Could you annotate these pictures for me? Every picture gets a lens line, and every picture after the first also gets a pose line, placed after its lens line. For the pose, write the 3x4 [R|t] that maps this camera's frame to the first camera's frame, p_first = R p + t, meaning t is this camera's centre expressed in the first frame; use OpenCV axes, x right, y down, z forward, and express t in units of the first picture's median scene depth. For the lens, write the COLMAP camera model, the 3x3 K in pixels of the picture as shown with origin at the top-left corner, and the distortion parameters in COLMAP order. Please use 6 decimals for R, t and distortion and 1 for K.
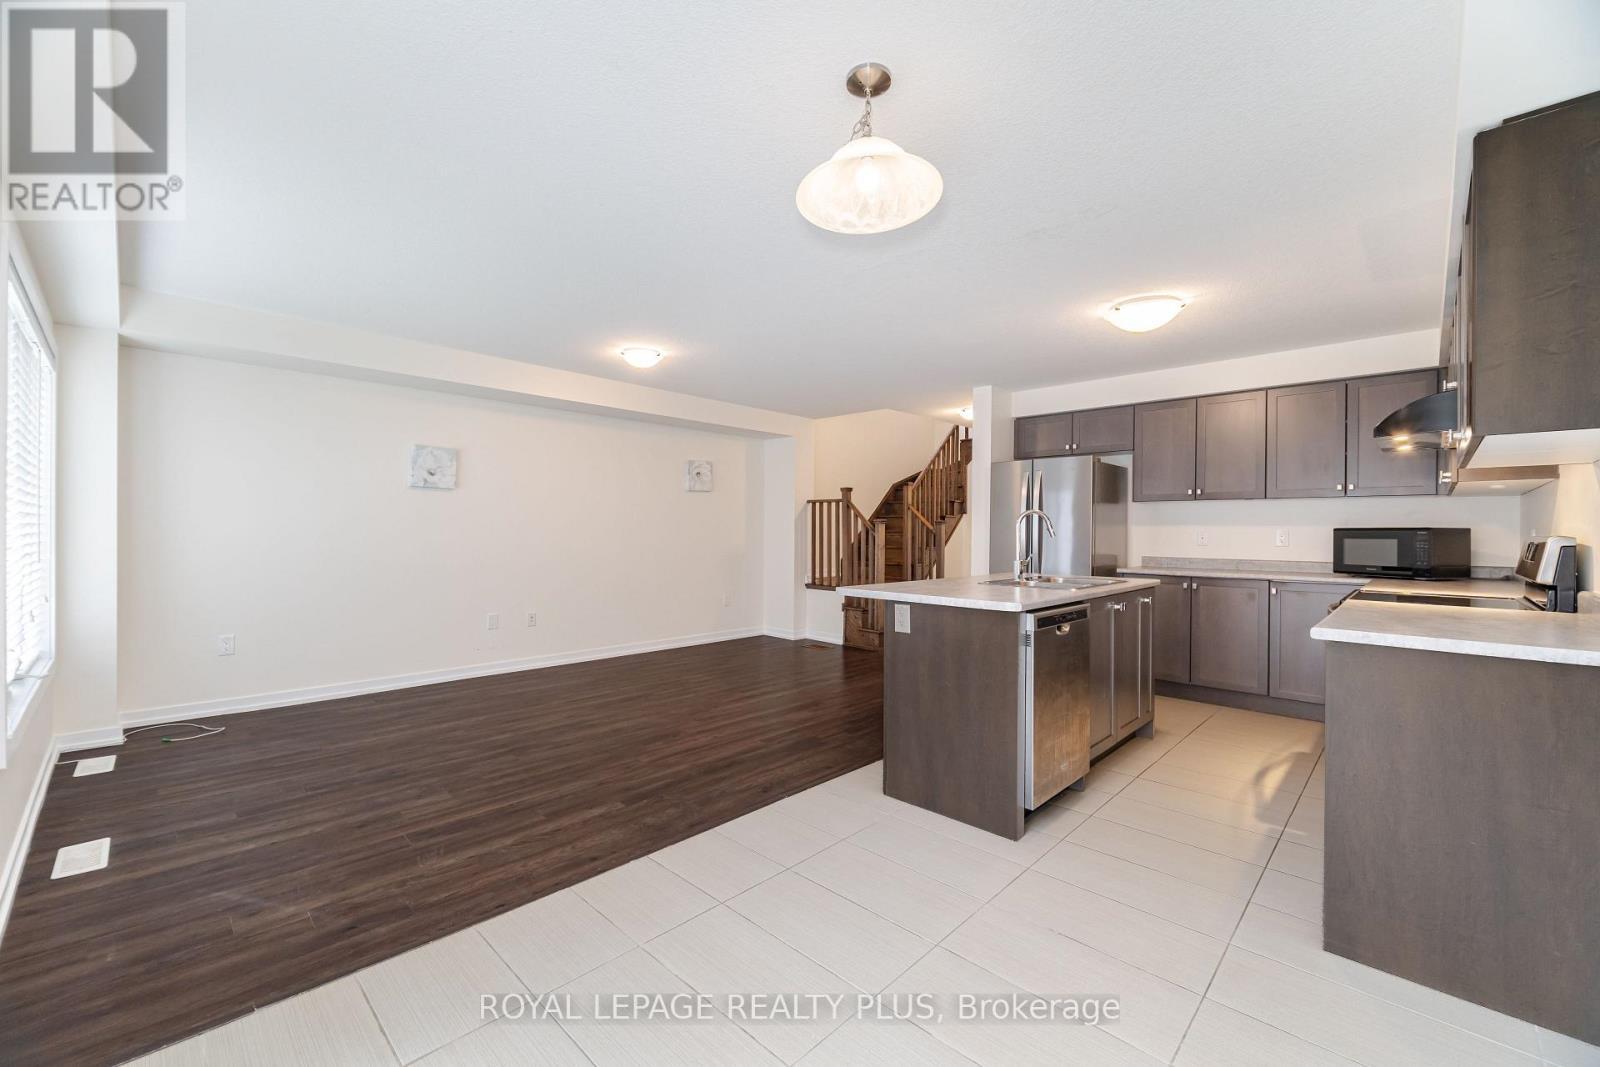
lens RADIAL K [[648.3, 0, 791.3], [0, 648.3, 534.8], [0, 0, 1]] dist [0.003979, -0.004278]
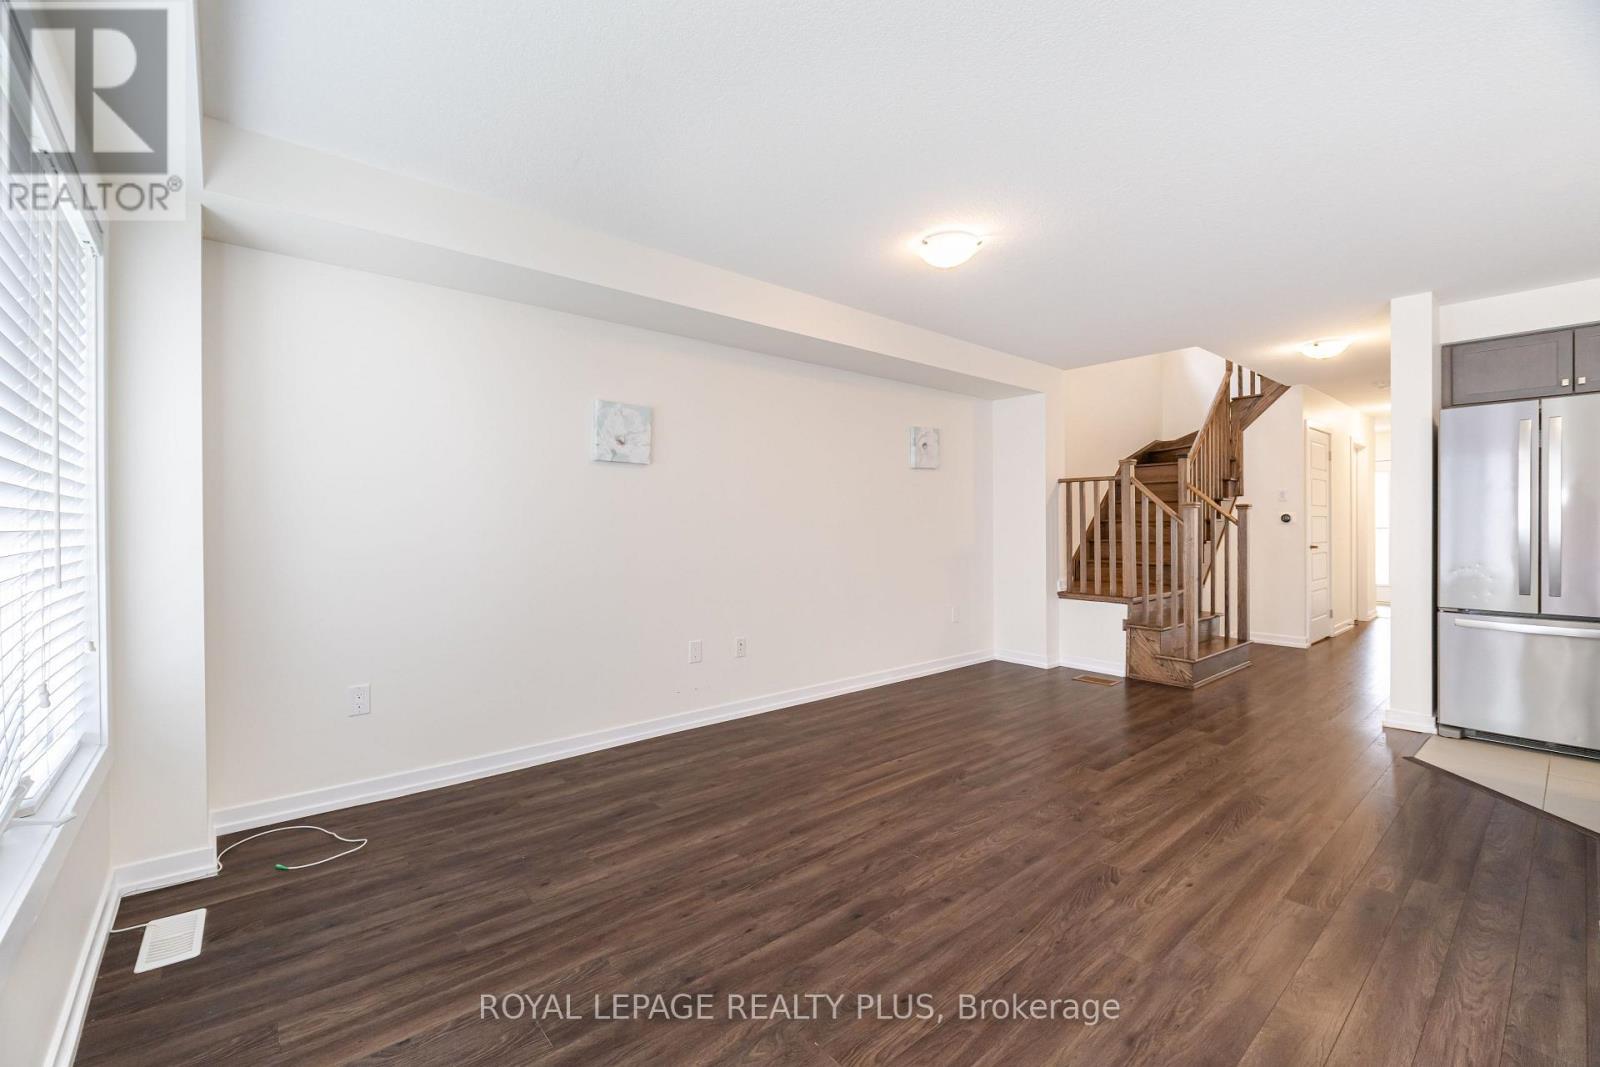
lens RADIAL K [[671.1, 0, 789.3], [0, 671.1, 530.7], [0, 0, 1]] dist [-0.001030, -0.001599]
pose [[0.995395, -0.011741, -0.095134, -0.311604], [0.011793, 0.999930, -0.000016, 0.002643], [0.095128, -0.001106, 0.995464, 0.306136]]
